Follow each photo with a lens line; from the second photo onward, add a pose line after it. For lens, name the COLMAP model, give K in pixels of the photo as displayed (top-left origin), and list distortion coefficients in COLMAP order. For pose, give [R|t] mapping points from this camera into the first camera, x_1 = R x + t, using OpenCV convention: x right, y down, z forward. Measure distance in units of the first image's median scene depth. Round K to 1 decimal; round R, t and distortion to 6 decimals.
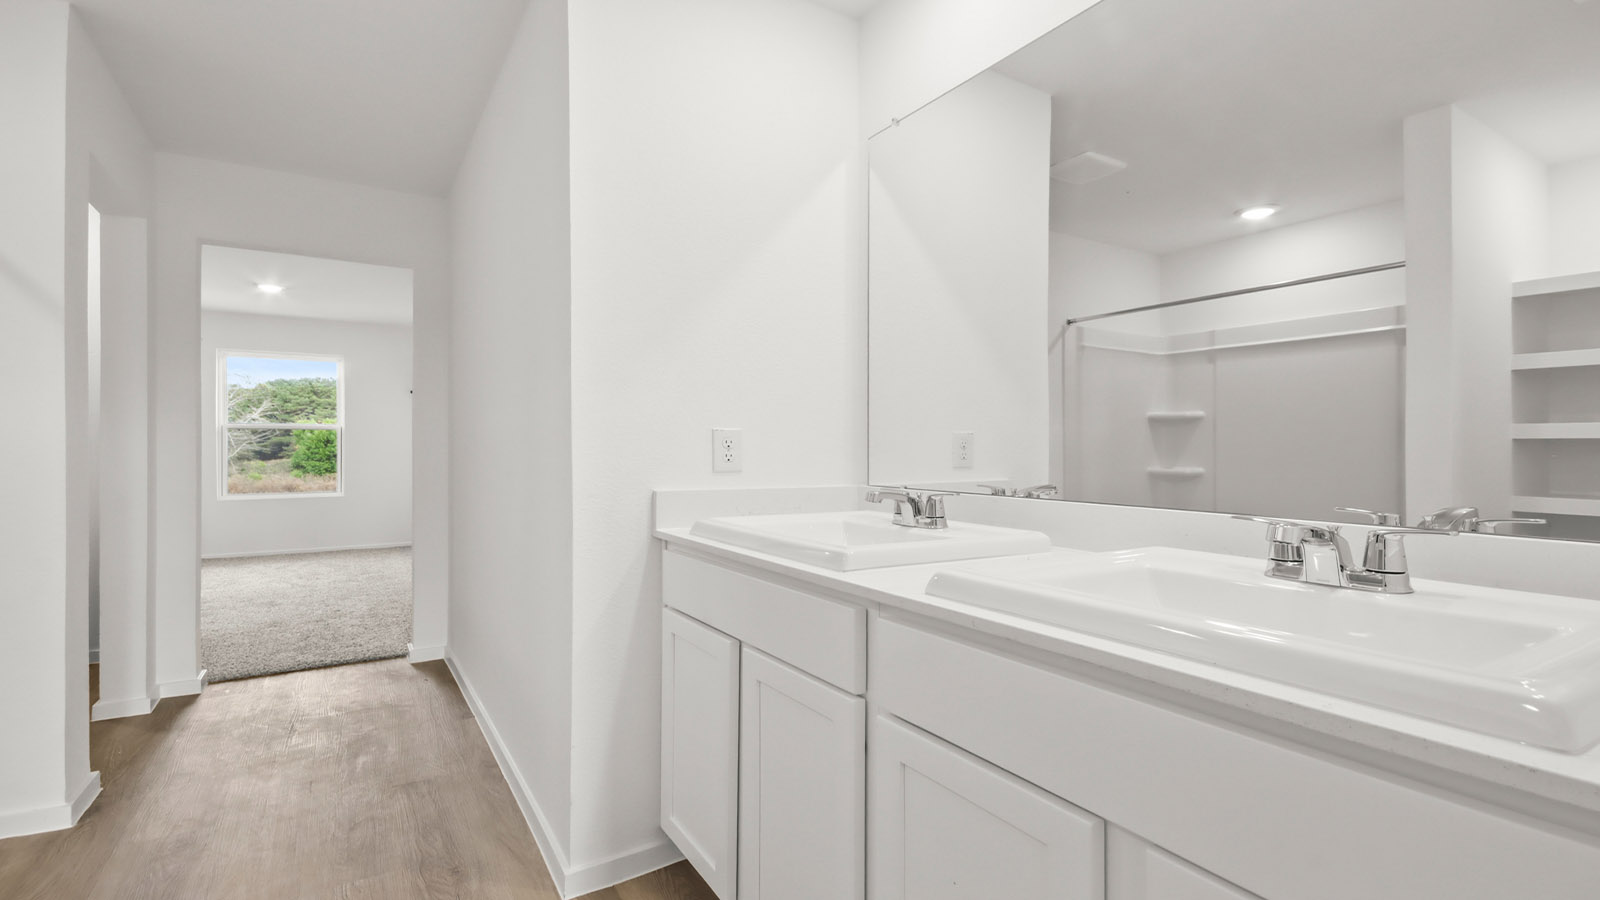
lens RADIAL K [[729.1, 0, 797.6], [0, 729.1, 449.5], [0, 0, 1]] dist [-0.009981, -0.000578]
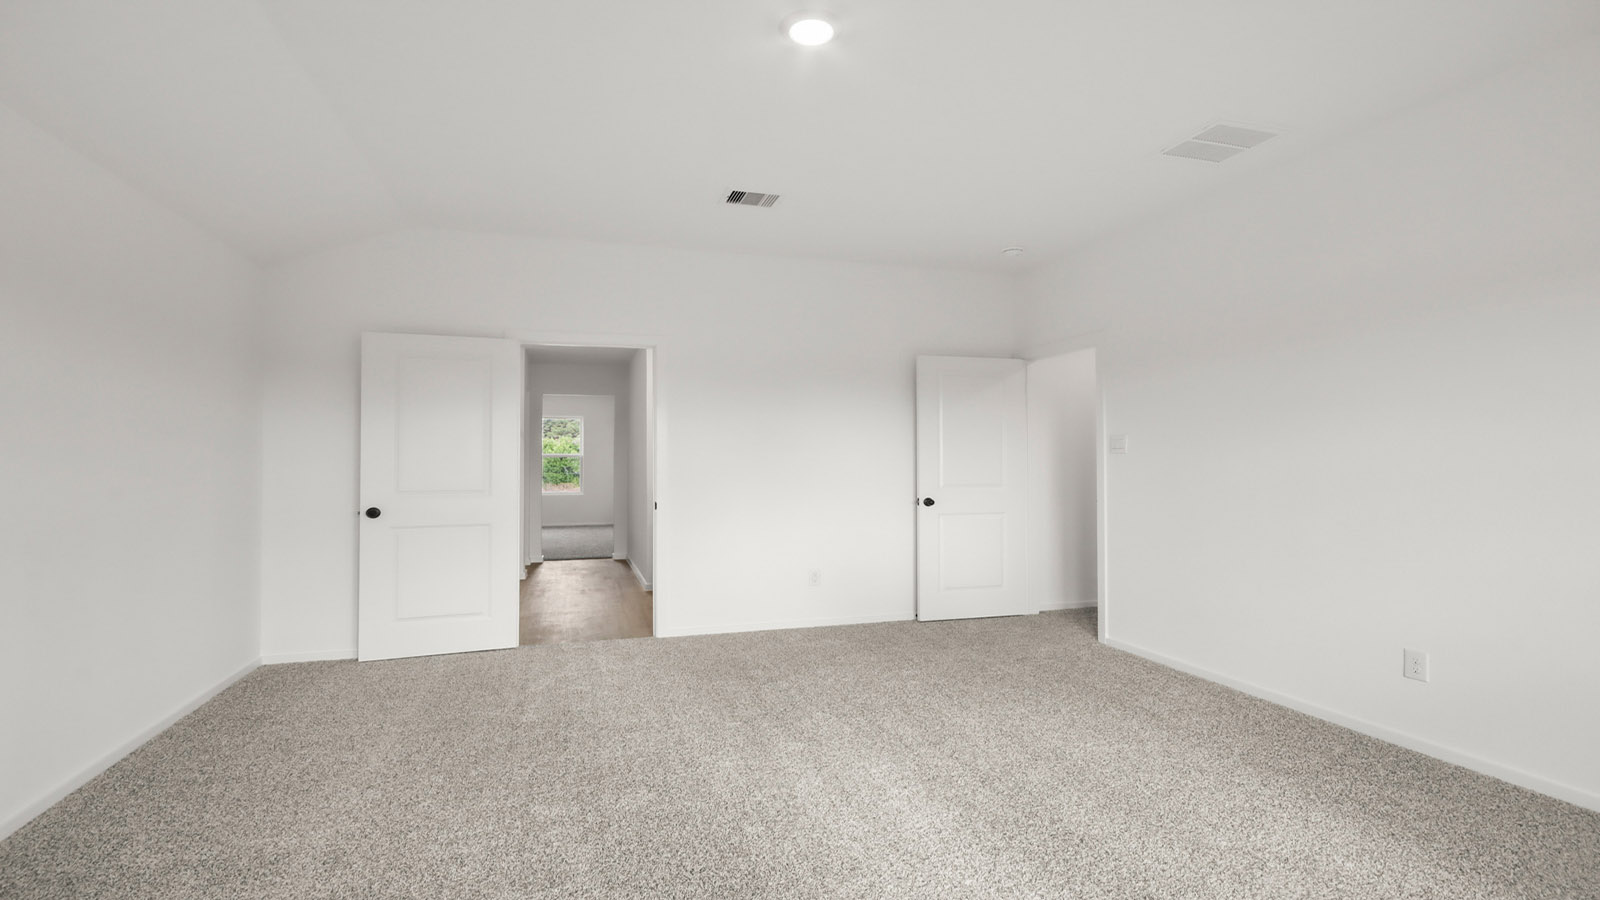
lens RADIAL K [[729.1, 0, 797.6], [0, 729.1, 449.5], [0, 0, 1]] dist [-0.009981, -0.000578]
pose [[0.971017, -0.002554, -0.238996, 0.409783], [0.000020, 0.999944, -0.010604, -0.046586], [0.239010, 0.010292, 0.970963, -0.772070]]
